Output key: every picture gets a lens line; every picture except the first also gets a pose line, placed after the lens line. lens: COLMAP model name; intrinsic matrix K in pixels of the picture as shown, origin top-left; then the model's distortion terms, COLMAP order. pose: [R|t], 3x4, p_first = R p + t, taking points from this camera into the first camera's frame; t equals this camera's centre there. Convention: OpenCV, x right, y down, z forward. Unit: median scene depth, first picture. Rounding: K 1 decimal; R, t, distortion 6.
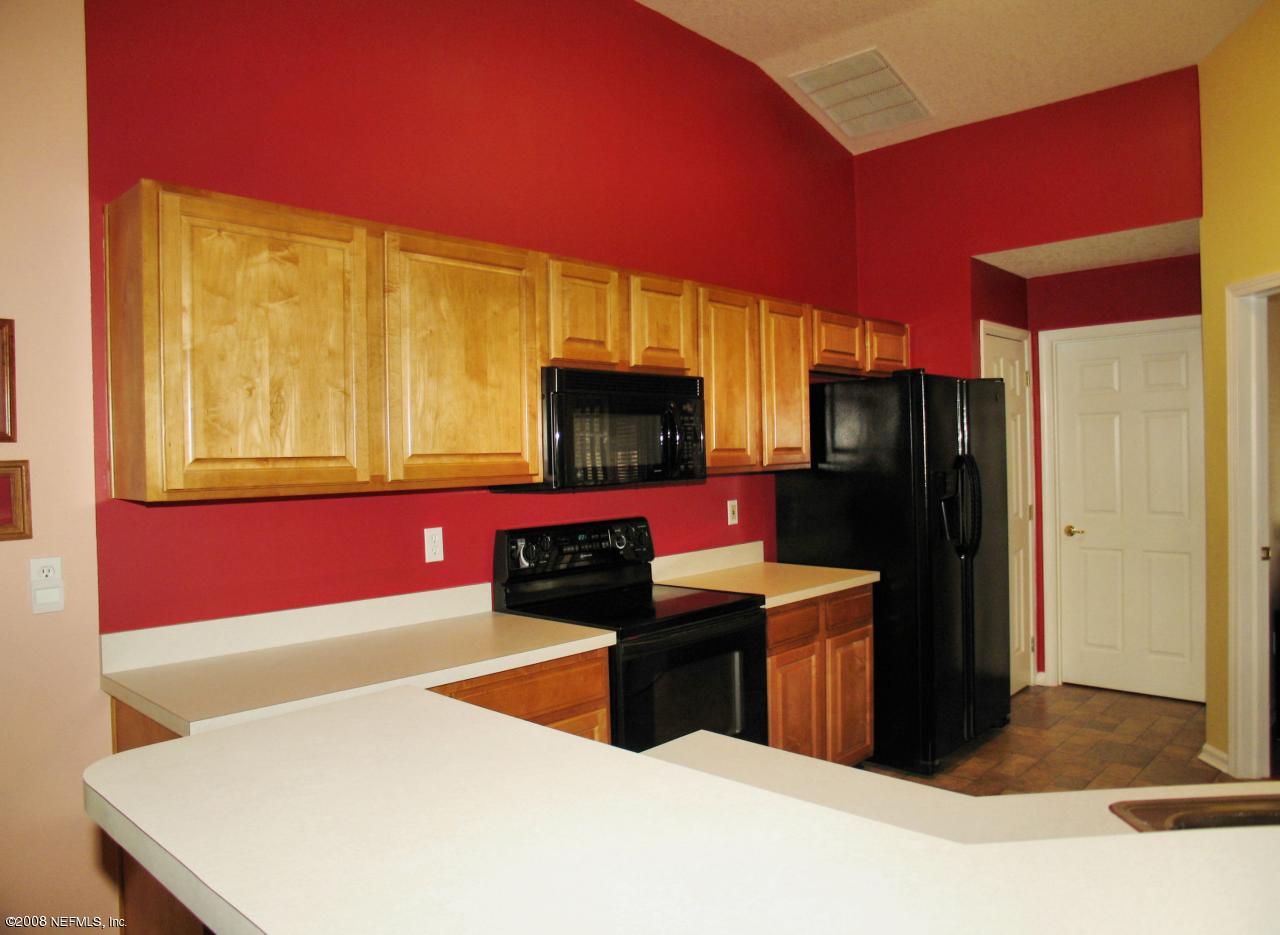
lens RADIAL K [[903.9, 0, 640.0], [0, 903.9, 463.5], [0, 0, 1]] dist [-0.060439, -0.001108]
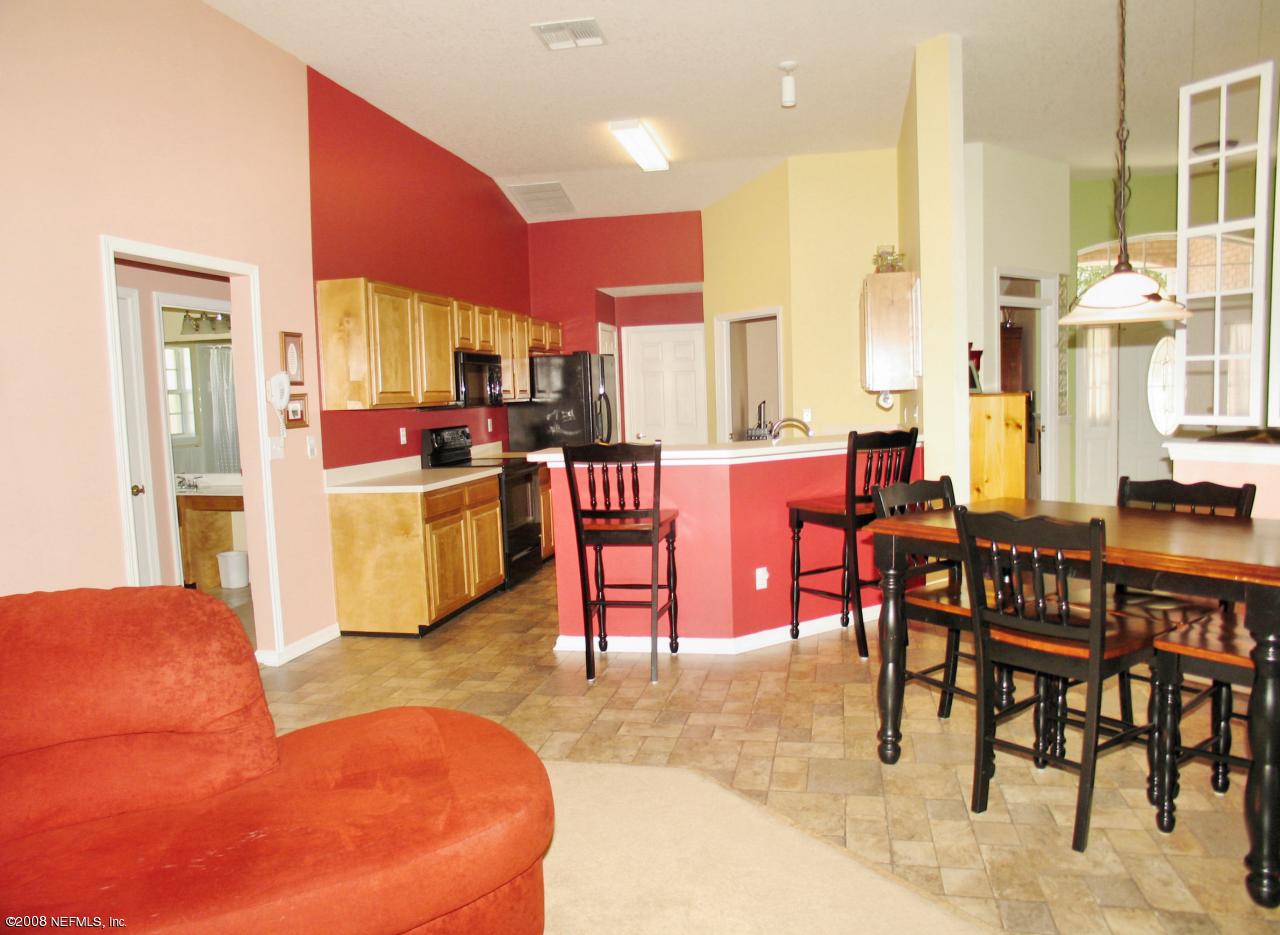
lens RADIAL K [[903.9, 0, 640.3], [0, 903.9, 472.0], [0, 0, 1]] dist [-0.060439, -0.001108]
pose [[0.860002, -0.048893, 0.507942, -0.613274], [0.017366, 0.997627, 0.066626, 0.033395], [-0.509994, -0.048478, 0.858811, -0.807979]]
